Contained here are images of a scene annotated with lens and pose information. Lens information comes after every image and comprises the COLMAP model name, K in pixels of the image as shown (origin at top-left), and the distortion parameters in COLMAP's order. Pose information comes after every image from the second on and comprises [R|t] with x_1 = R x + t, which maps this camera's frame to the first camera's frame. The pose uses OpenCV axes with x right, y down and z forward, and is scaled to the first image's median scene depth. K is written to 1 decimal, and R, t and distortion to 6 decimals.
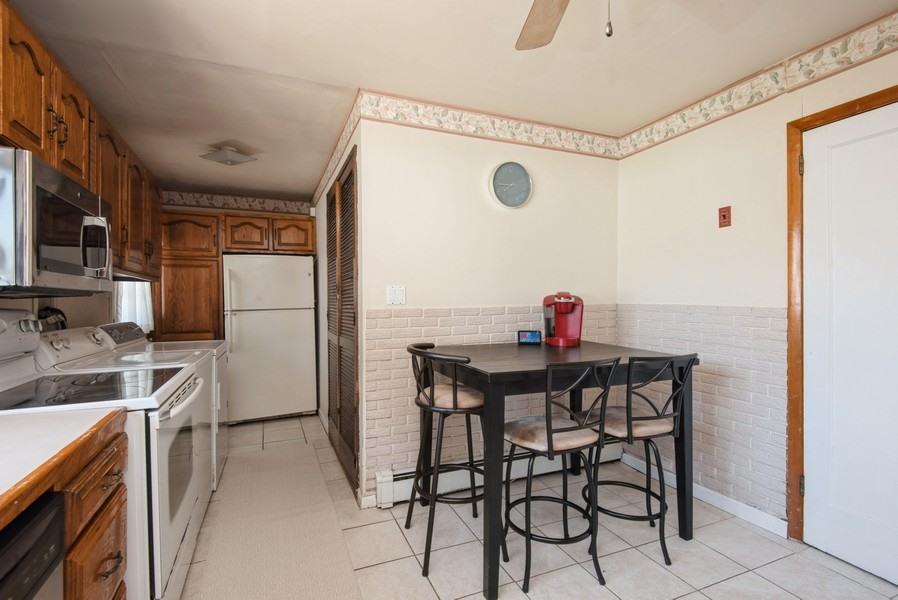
lens RADIAL K [[419.5, 0, 449.0], [0, 419.5, 300.0], [0, 0, 1]] dist [0.019348, -0.000186]
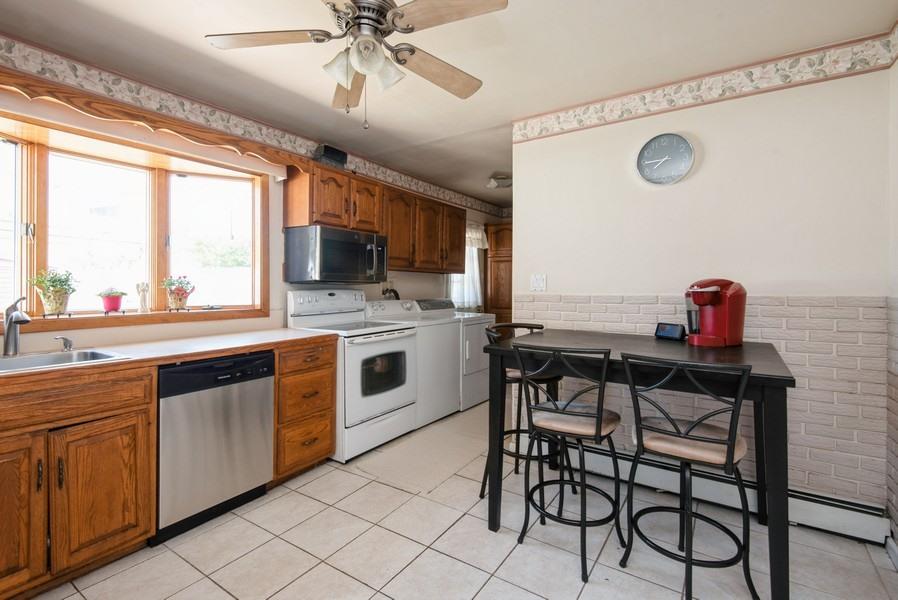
lens RADIAL K [[418.4, 0, 450.7], [0, 418.4, 282.2], [0, 0, 1]] dist [0.025304, -0.018210]
pose [[0.547086, 0.001637, -0.837075, 0.543054], [-0.006654, 0.999975, -0.002393, -0.006830], [0.837050, 0.006879, 0.547083, 0.109918]]
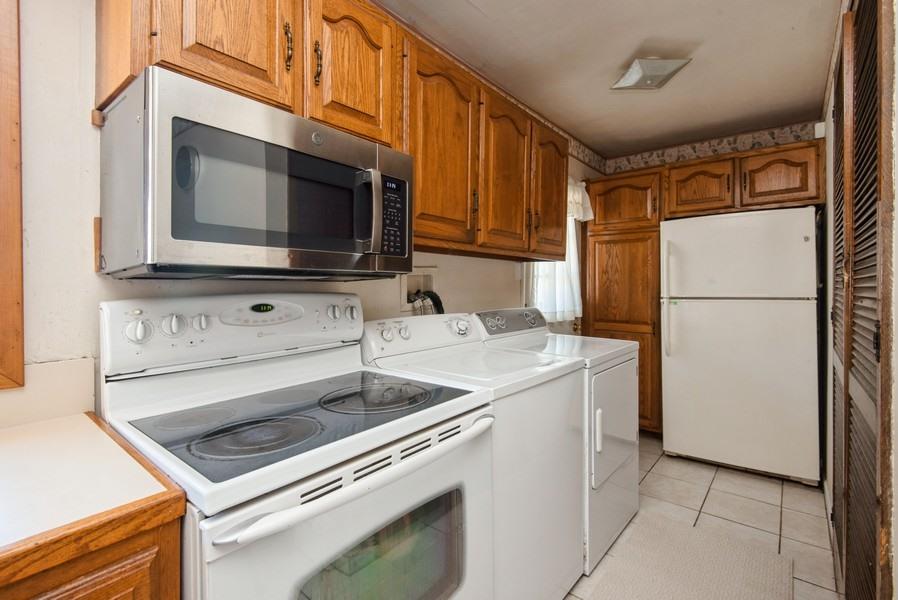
lens RADIAL K [[418.4, 0, 450.7], [0, 418.4, 282.2], [0, 0, 1]] dist [0.025304, -0.018210]
pose [[0.459962, 0.005883, -0.887919, -0.060261], [-0.004419, 0.999981, 0.004337, -0.002884], [0.887928, 0.001929, 0.459979, 0.404237]]
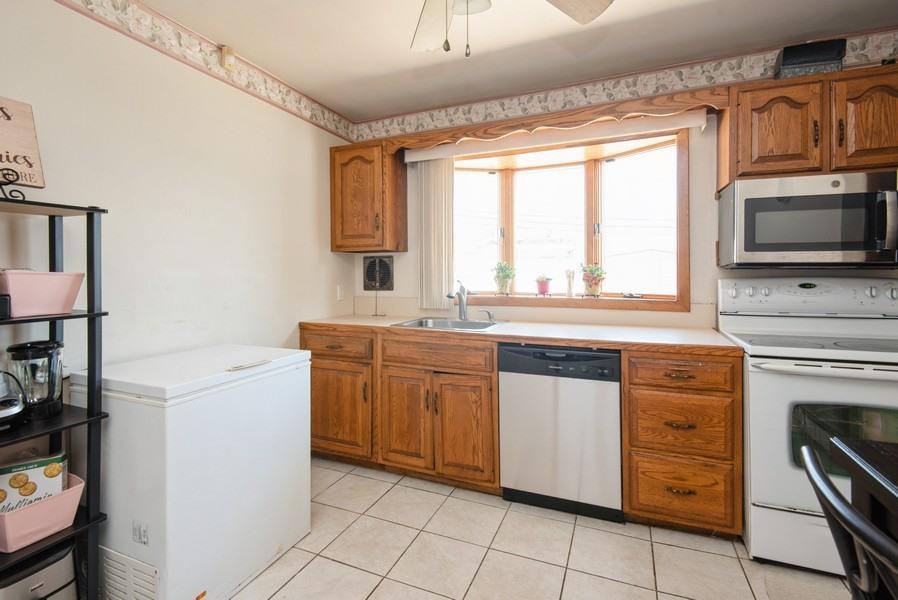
lens RADIAL K [[424.3, 0, 437.3], [0, 424.3, 274.3], [0, 0, 1]] dist [0.025052, -0.018412]
pose [[-0.731620, 0.013571, -0.681577, 0.361460], [0.007923, 0.999904, 0.011405, -0.005980], [0.681666, 0.002944, -0.731657, 0.517277]]
